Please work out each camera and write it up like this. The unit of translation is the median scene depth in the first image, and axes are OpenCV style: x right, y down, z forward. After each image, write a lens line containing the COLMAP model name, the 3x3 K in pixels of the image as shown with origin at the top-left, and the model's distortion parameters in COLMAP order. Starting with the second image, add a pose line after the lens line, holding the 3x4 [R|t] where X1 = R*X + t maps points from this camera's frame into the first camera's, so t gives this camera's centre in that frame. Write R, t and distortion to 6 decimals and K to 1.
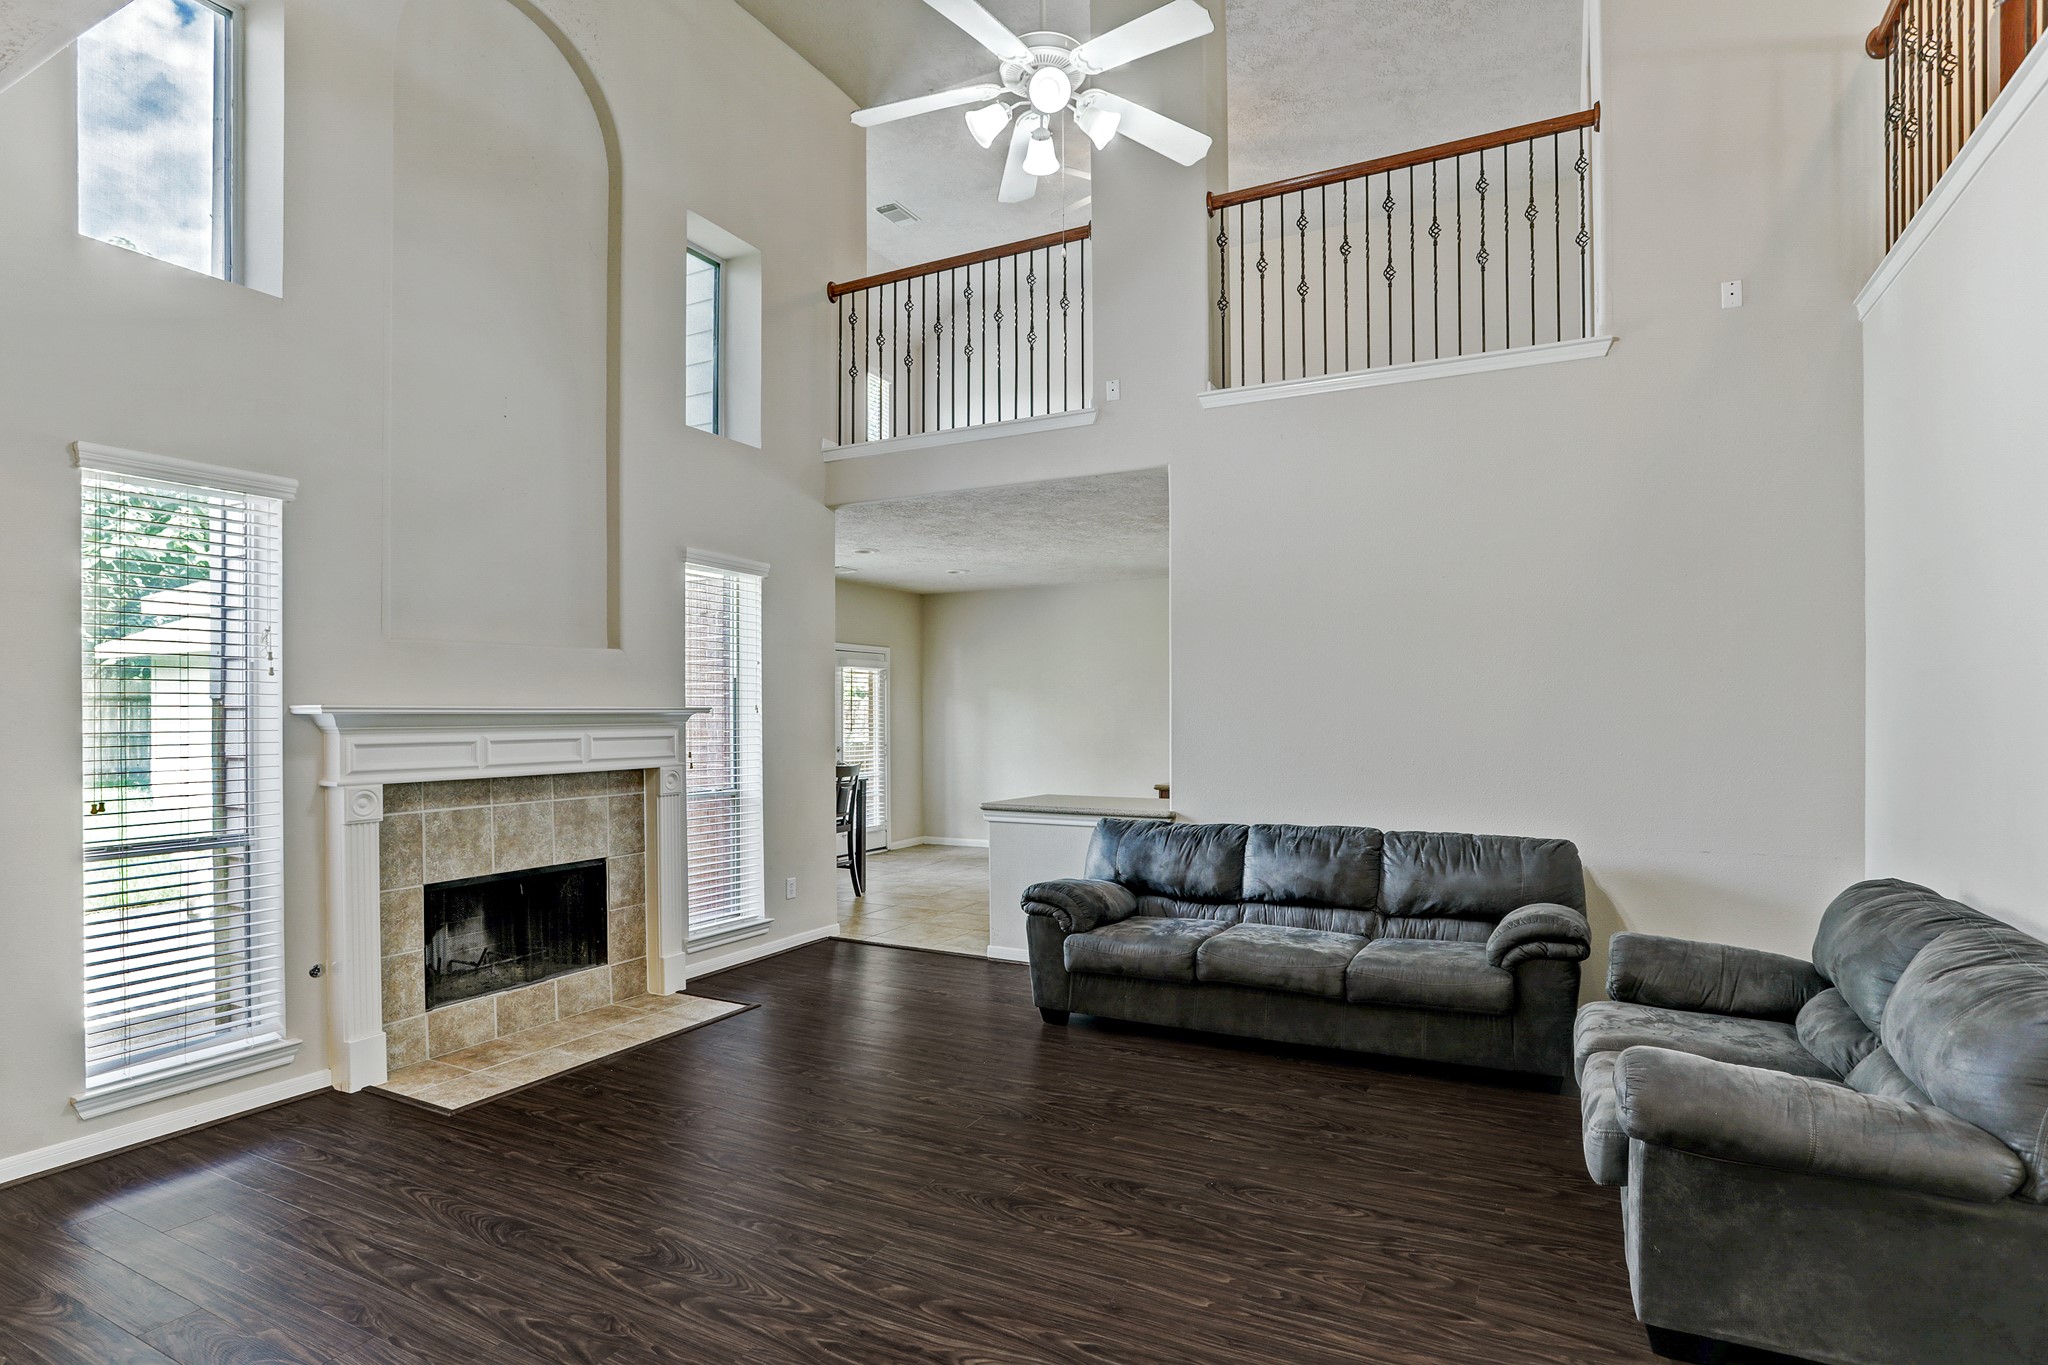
lens RADIAL K [[1134.4, 0, 833.4], [0, 1134.4, 717.9], [0, 0, 1]] dist [-0.055504, -0.000172]
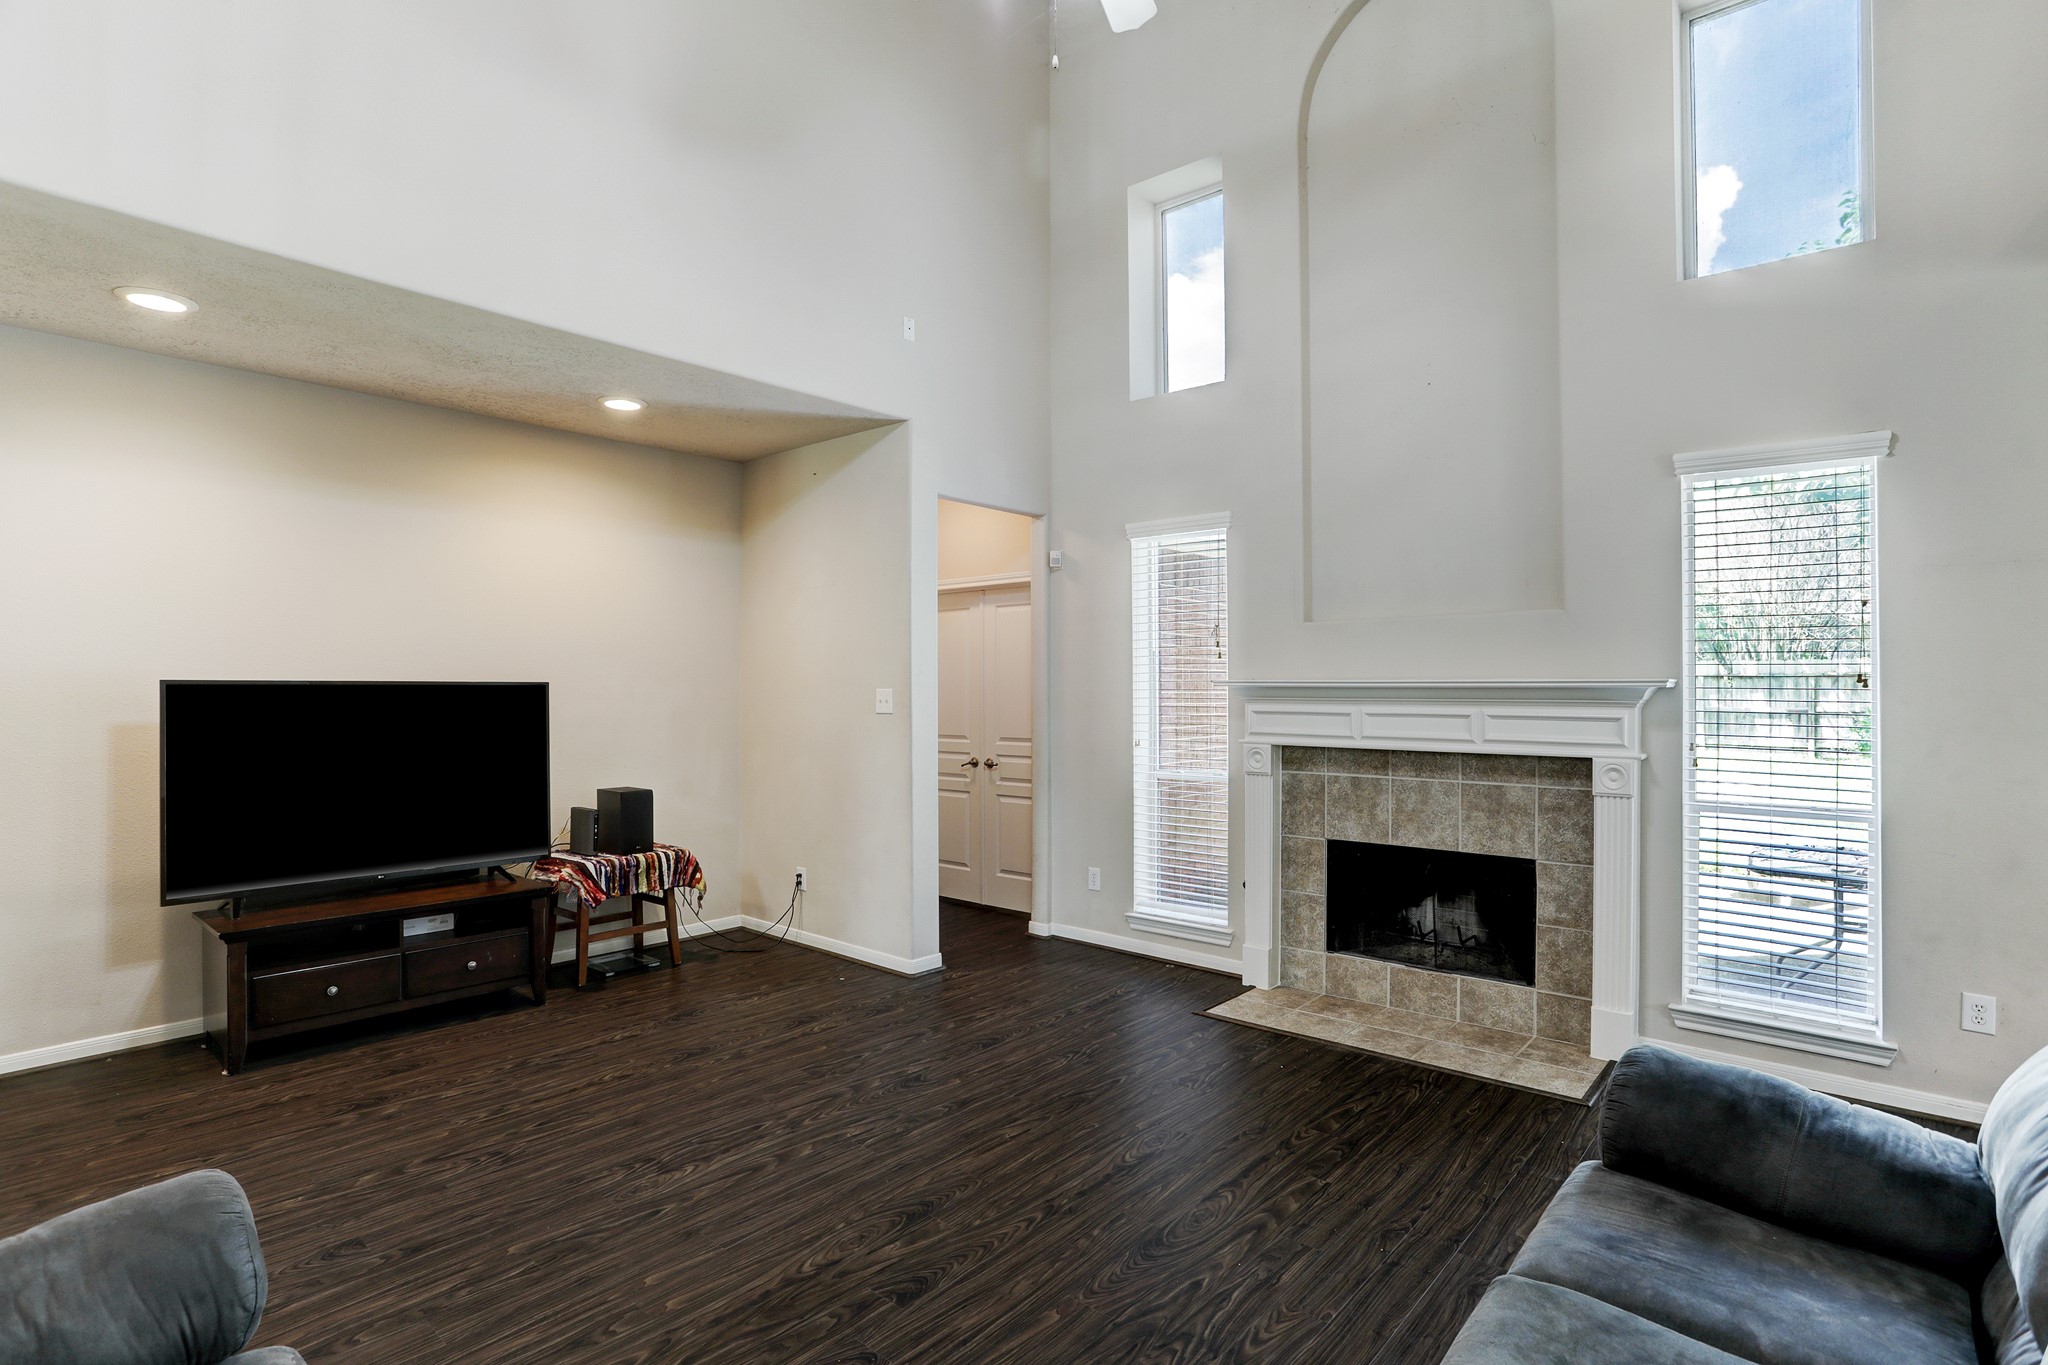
lens RADIAL K [[1003.0, 0, 1024.0], [0, 1003.0, 682.5], [0, 0, 1]] dist [-0.042415, 0.000373]
pose [[-0.154890, -0.002467, -0.987929, 0.651355], [-0.005071, 0.999986, -0.001702, -0.004990], [0.987919, 0.004747, -0.154900, 0.827957]]
